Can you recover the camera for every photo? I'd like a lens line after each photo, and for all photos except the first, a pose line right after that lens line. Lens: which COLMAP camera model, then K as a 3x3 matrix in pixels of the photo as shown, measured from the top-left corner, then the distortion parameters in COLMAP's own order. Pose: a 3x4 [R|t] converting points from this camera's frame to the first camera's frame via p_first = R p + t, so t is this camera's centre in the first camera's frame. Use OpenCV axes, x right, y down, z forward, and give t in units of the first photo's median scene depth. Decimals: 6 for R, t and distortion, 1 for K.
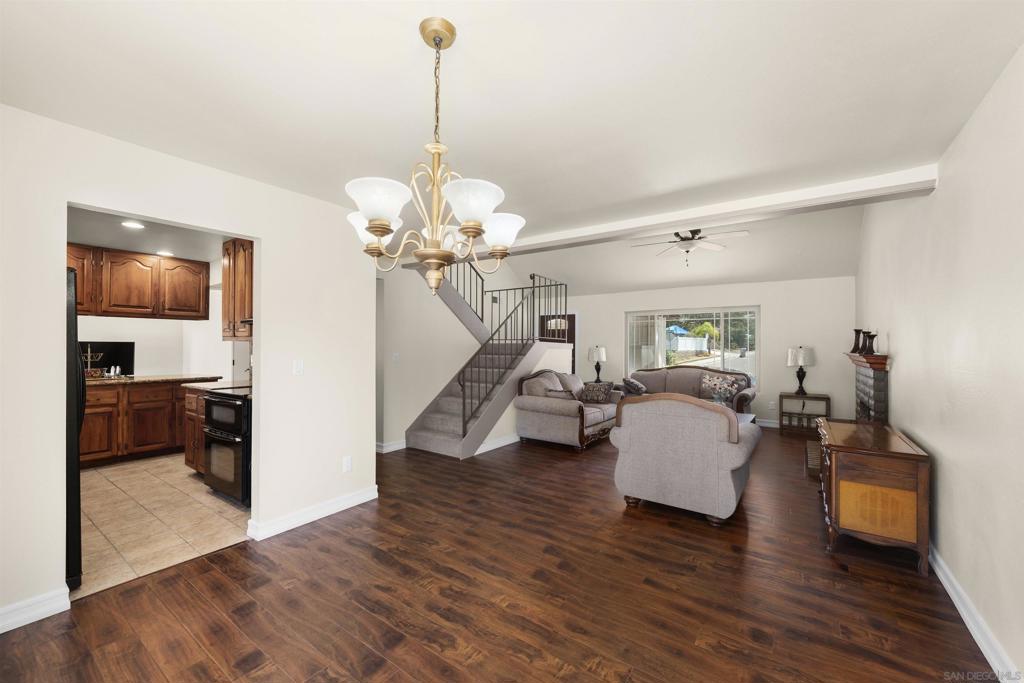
lens RADIAL K [[409.1, 0, 509.6], [0, 409.1, 341.5], [0, 0, 1]] dist [-0.000795, 0.000166]
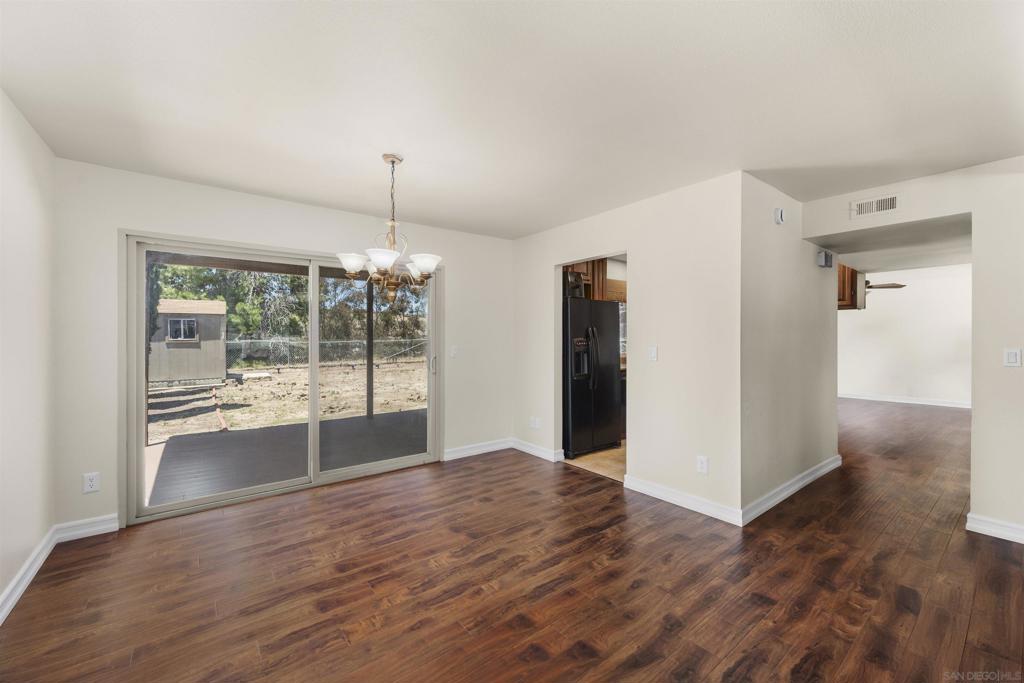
lens RADIAL K [[409.1, 0, 509.6], [0, 409.1, 338.3], [0, 0, 1]] dist [-0.000795, 0.000166]
pose [[-0.290400, 0.000174, -0.956905, 0.368333], [0.006523, 0.999977, -0.001798, 0.012577], [0.956883, -0.006764, -0.290395, 0.534818]]
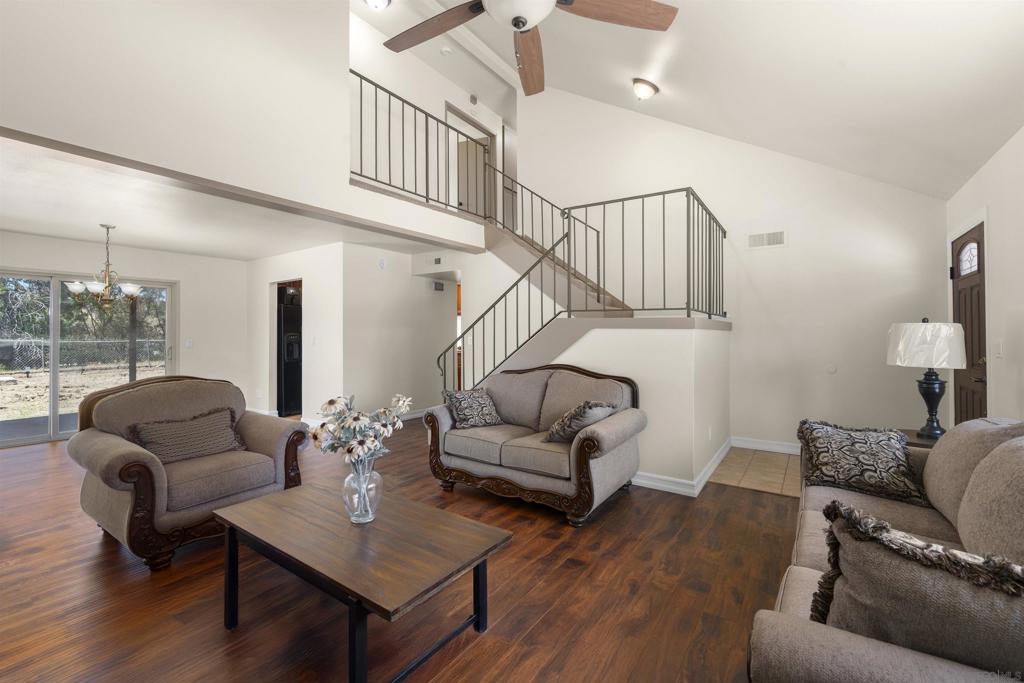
lens RADIAL K [[434.8, 0, 513.3], [0, 434.8, 327.7], [0, 0, 1]] dist [0.000216, -0.001532]
pose [[0.026955, -0.021407, -0.999407, 0.834469], [0.012883, 0.999695, -0.021065, 0.031132], [0.999554, -0.012307, 0.027223, 1.052049]]
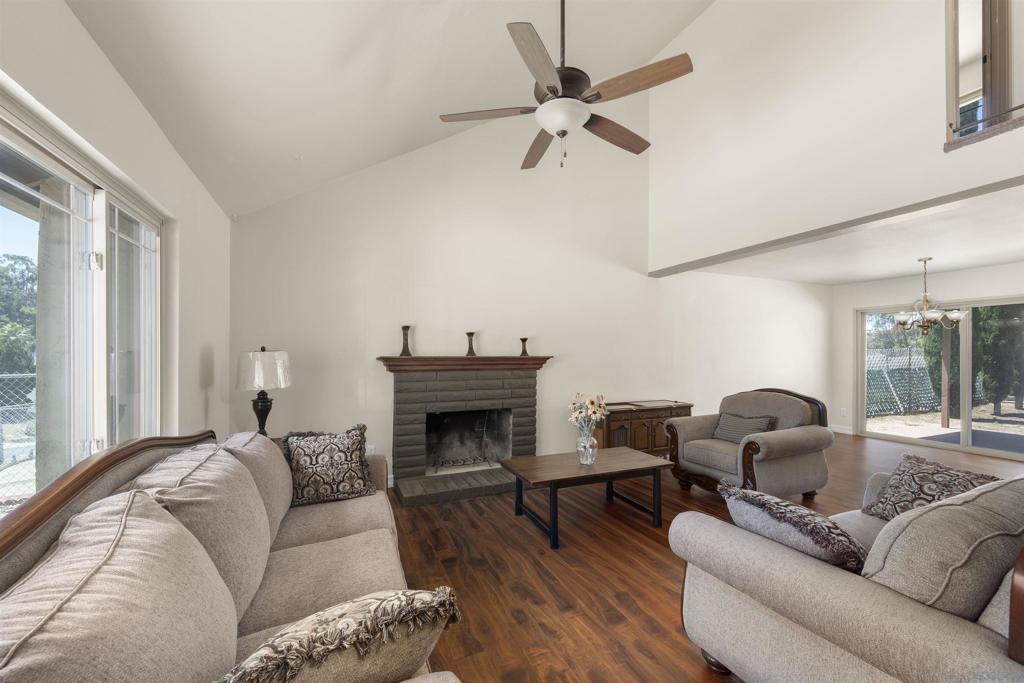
lens RADIAL K [[409.1, 0, 507.4], [0, 409.1, 349.9], [0, 0, 1]] dist [-0.000795, 0.000166]
pose [[-0.855567, -0.000762, 0.517691, 0.269365], [-0.010860, 0.999805, -0.016477, 0.024420], [-0.517578, -0.019719, -0.855409, 1.507251]]
